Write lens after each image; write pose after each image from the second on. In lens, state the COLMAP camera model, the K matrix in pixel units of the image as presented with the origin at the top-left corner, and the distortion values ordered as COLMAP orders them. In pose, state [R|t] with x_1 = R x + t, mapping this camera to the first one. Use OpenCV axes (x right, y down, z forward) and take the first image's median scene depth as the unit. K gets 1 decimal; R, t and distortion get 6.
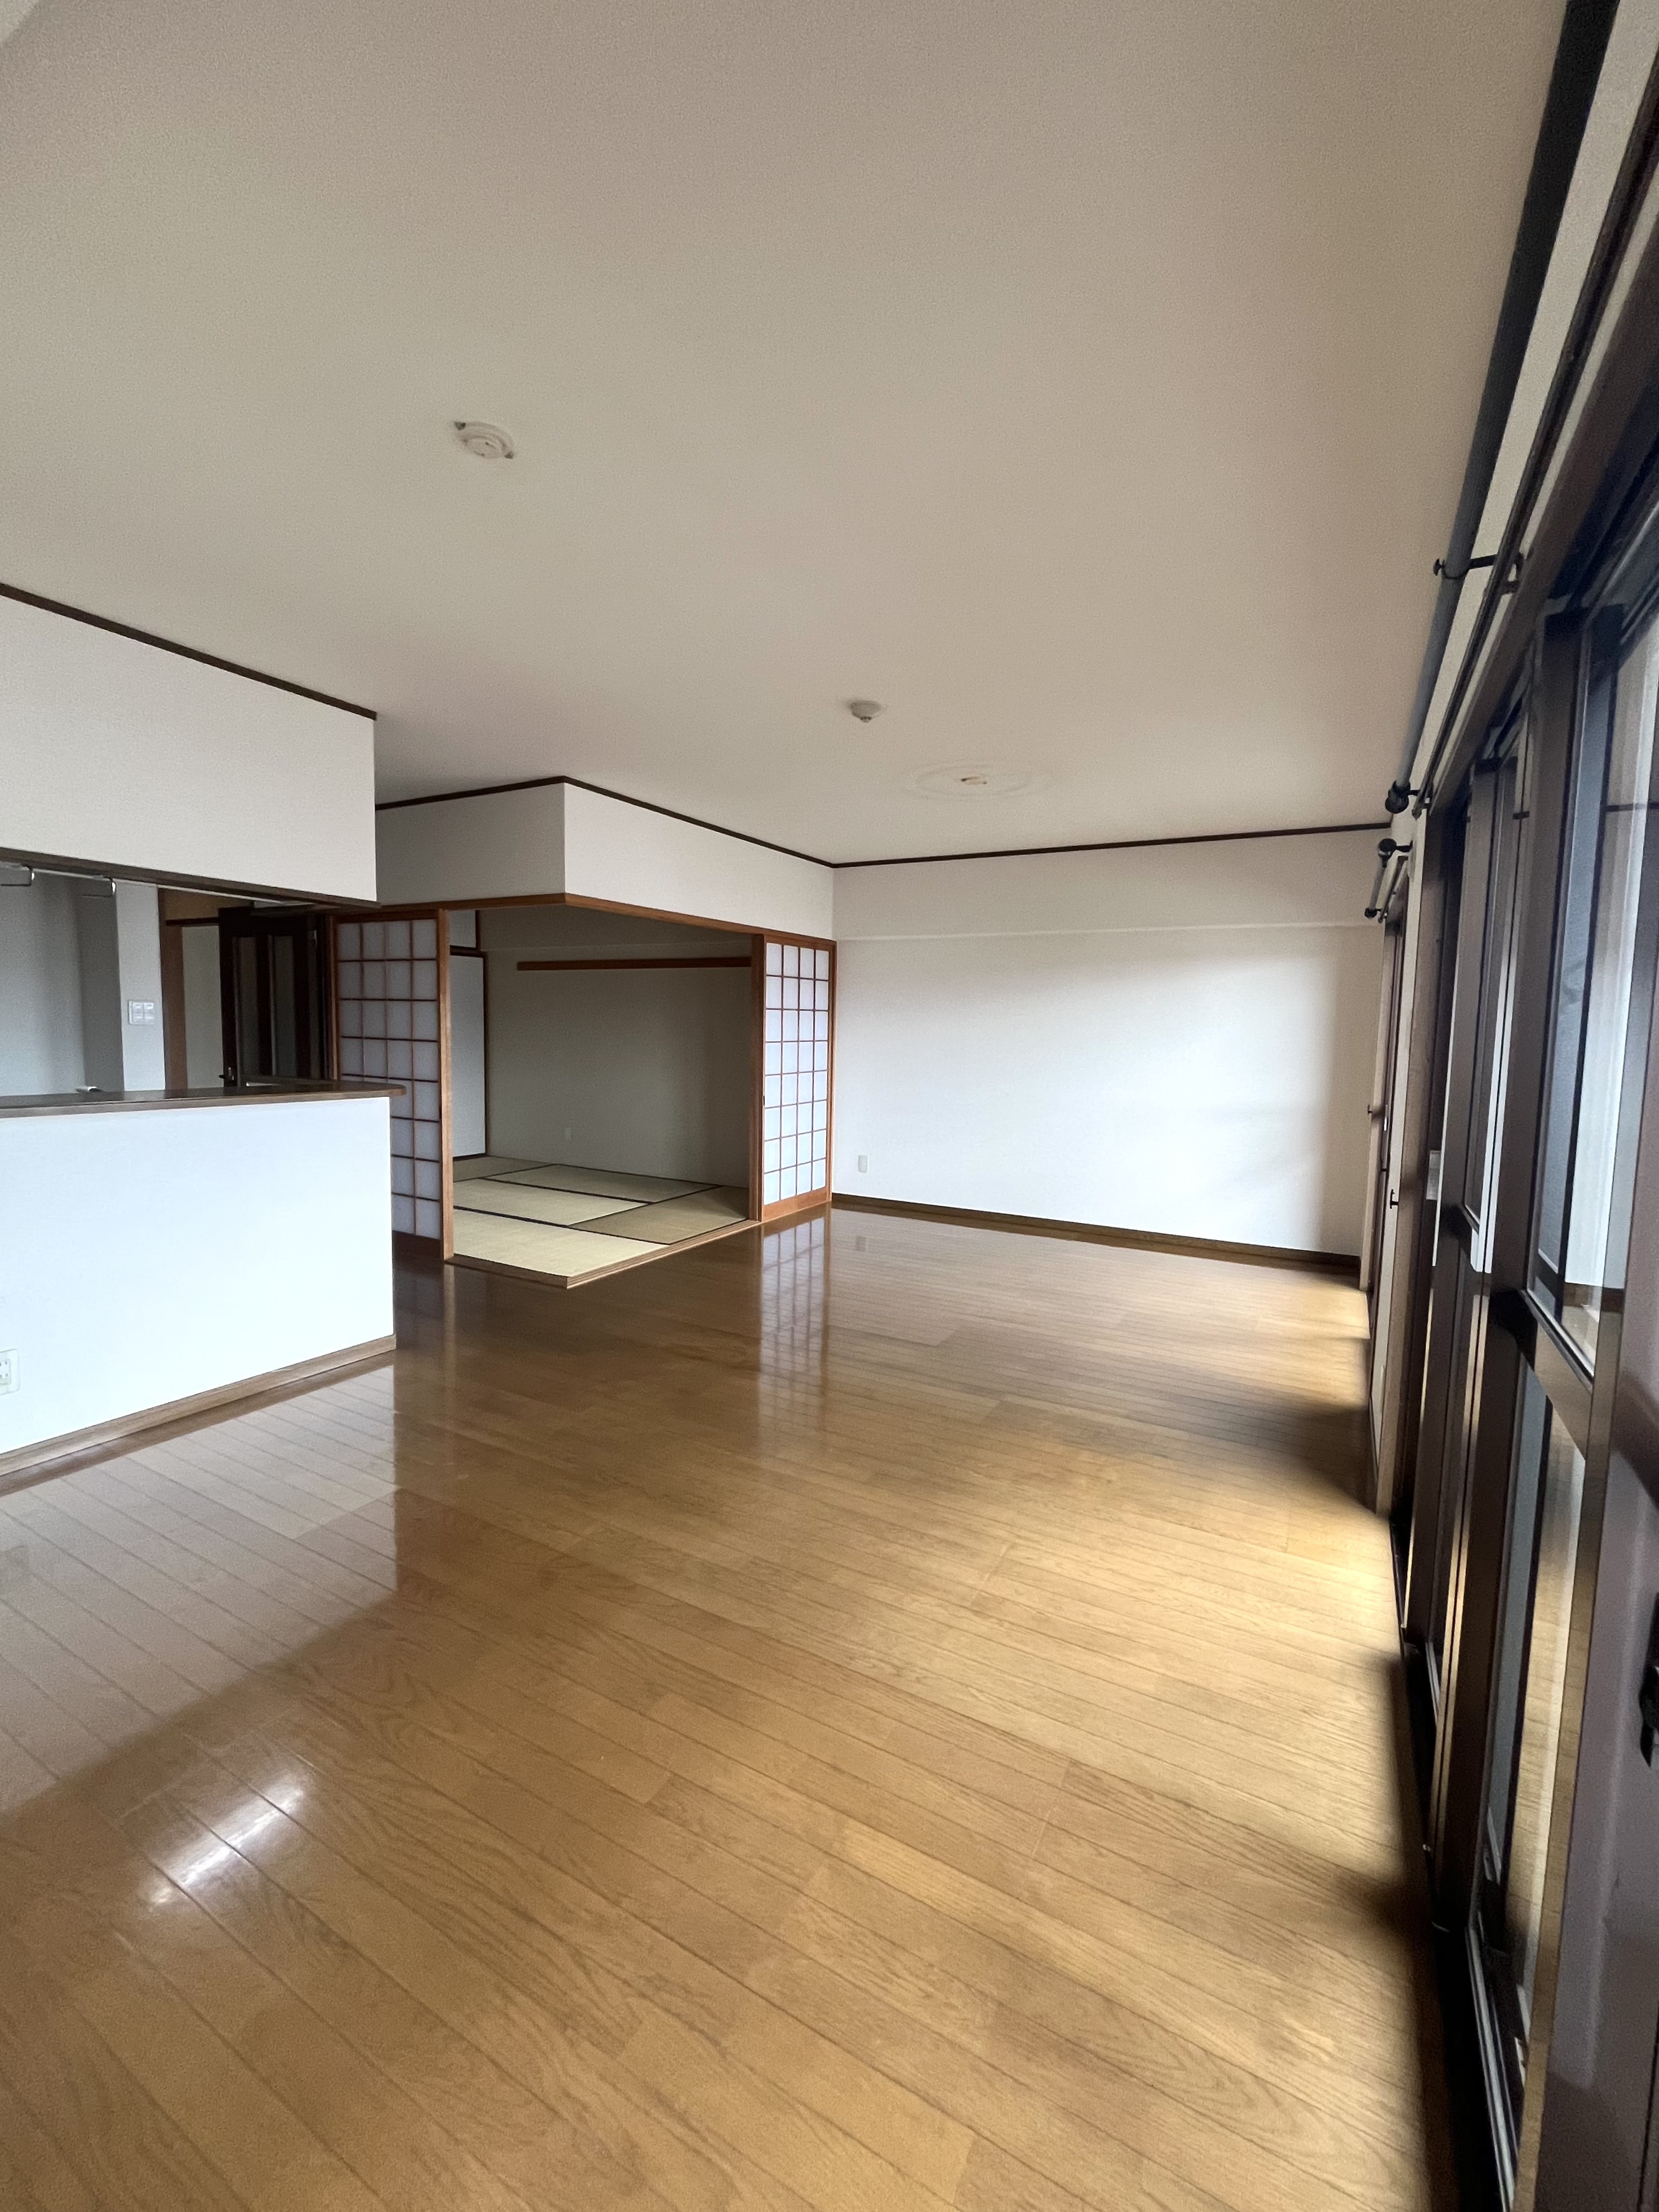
lens RADIAL K [[899.3, 0, 829.5], [0, 899.3, 1106.0], [0, 0, 1]] dist [-0.005782, 0.000576]
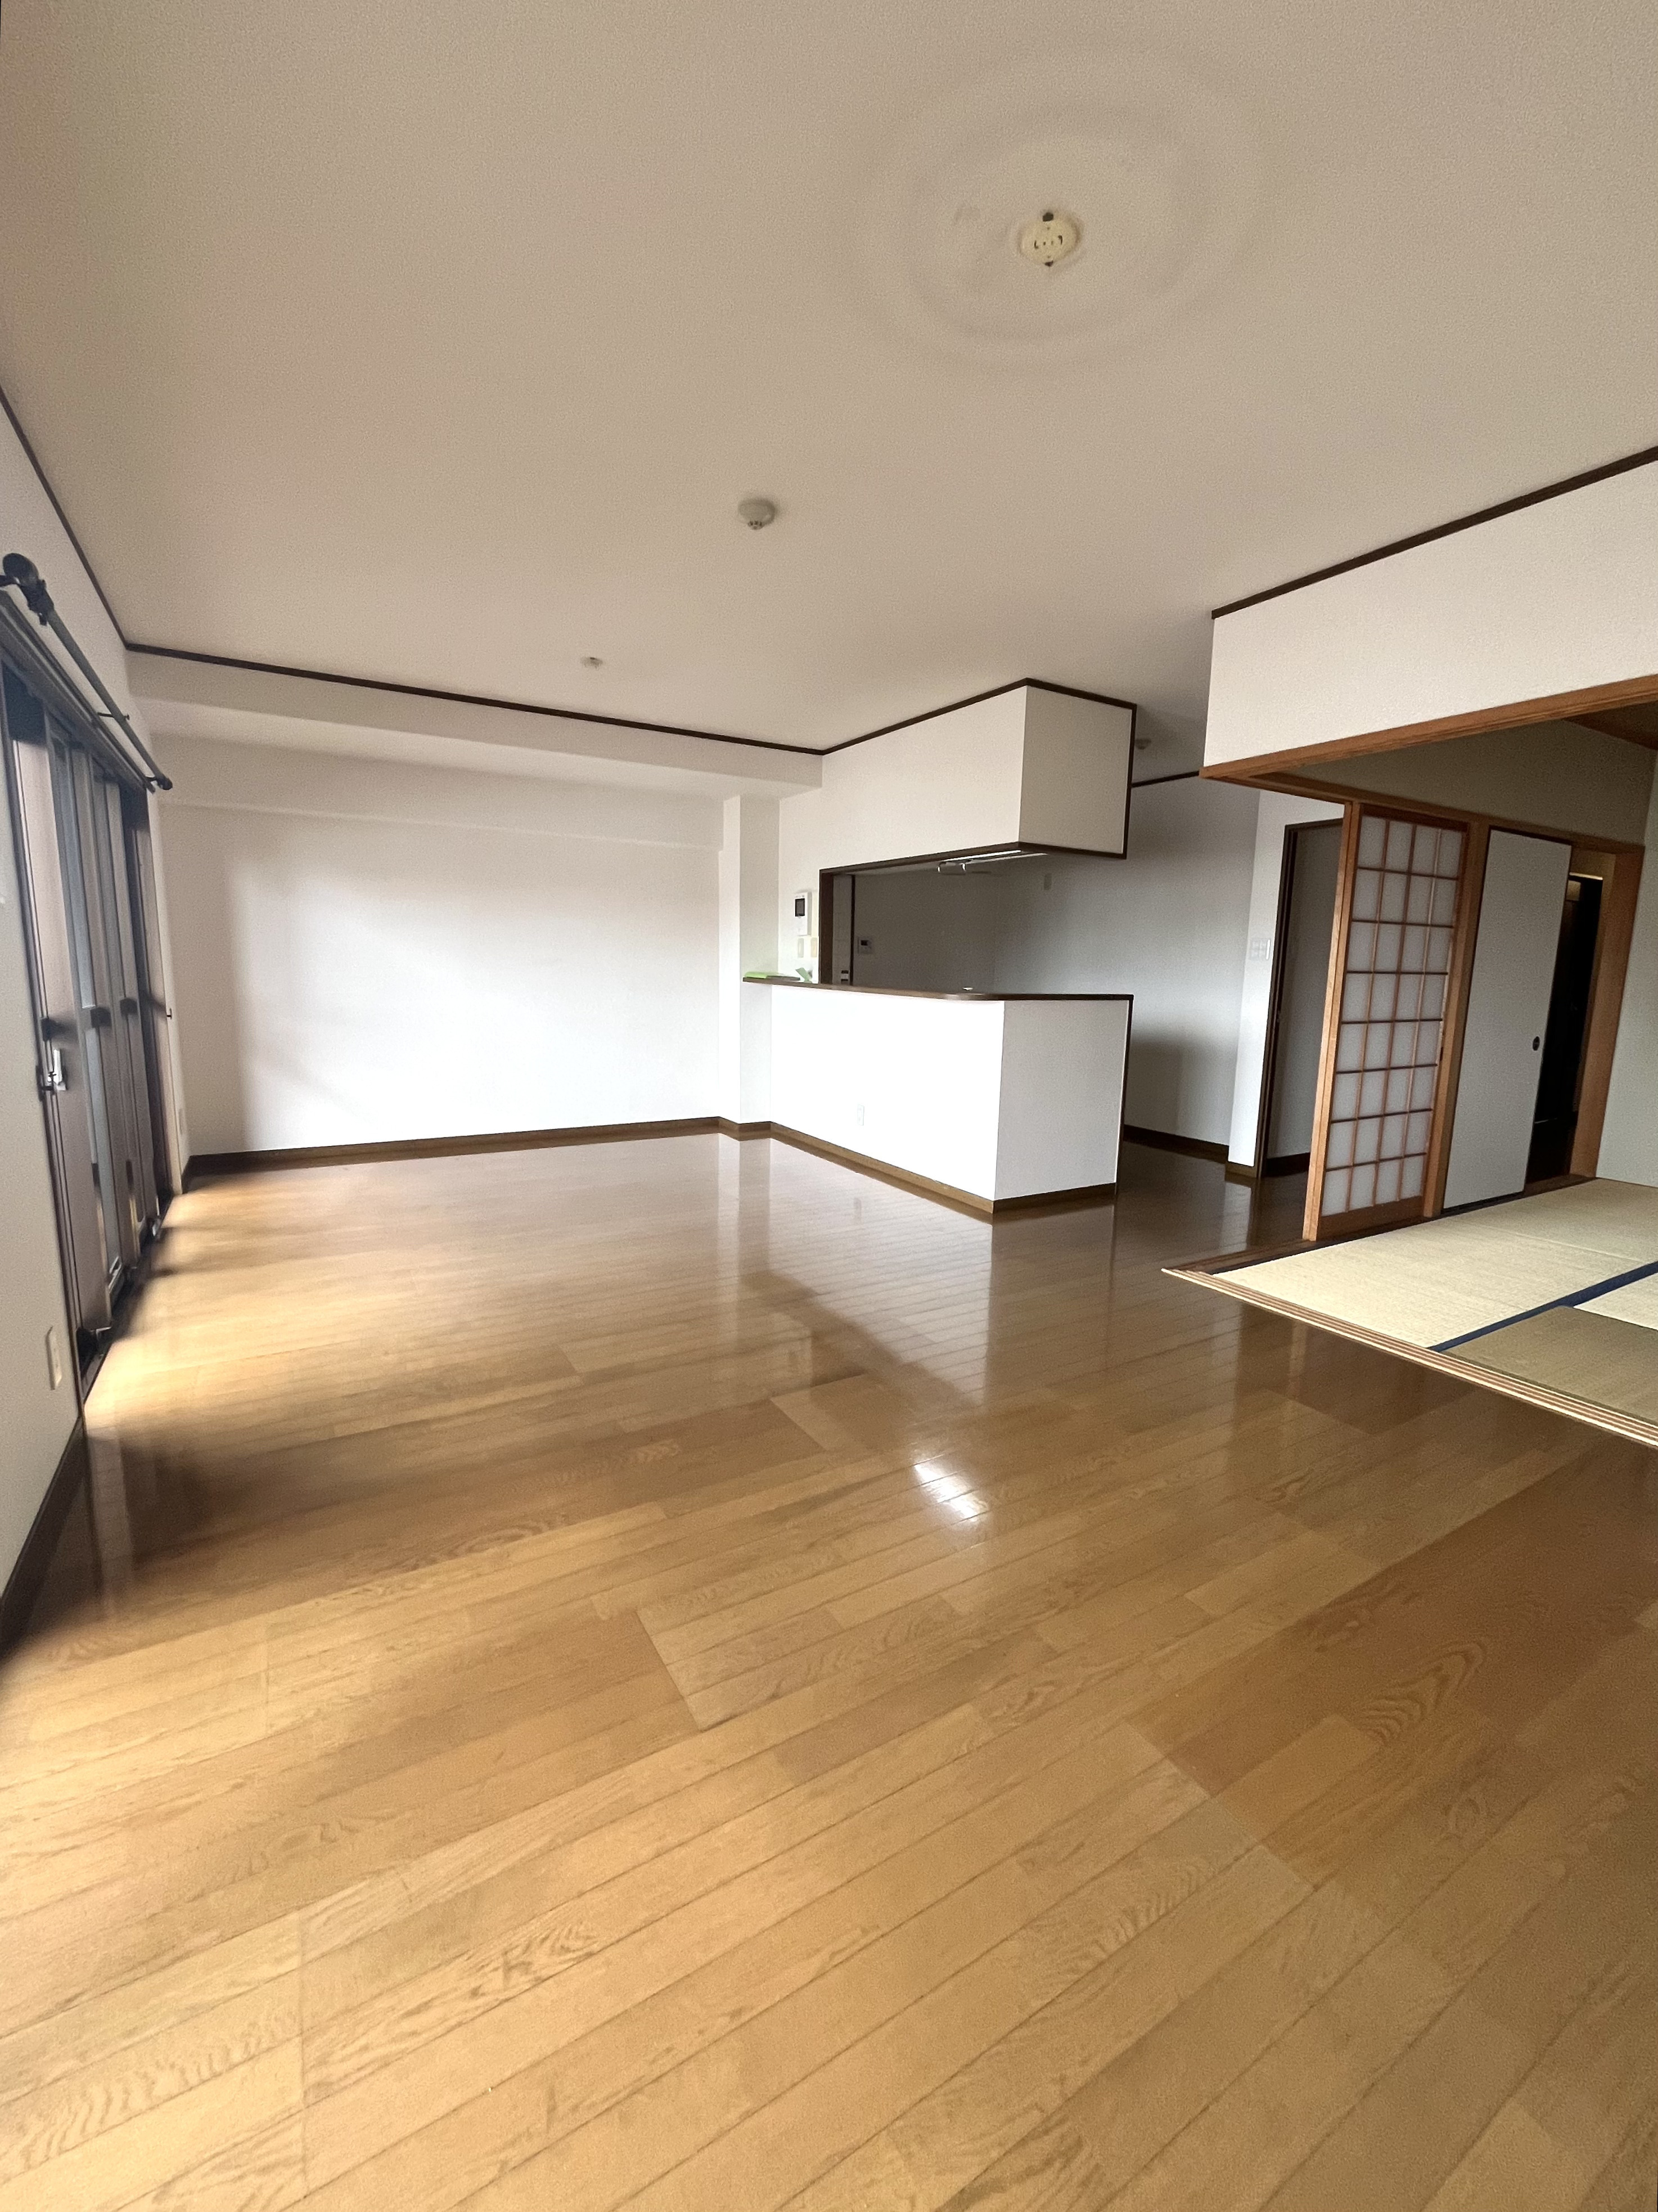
lens RADIAL K [[916.5, 0, 829.0], [0, 916.5, 1106.0], [0, 0, 1]] dist [-0.000429, 0.000050]
pose [[-0.499545, 0.095101, -0.861052, 0.714347], [-0.107406, 0.979488, 0.170494, -0.064267], [0.859604, 0.177651, -0.479084, 1.448736]]
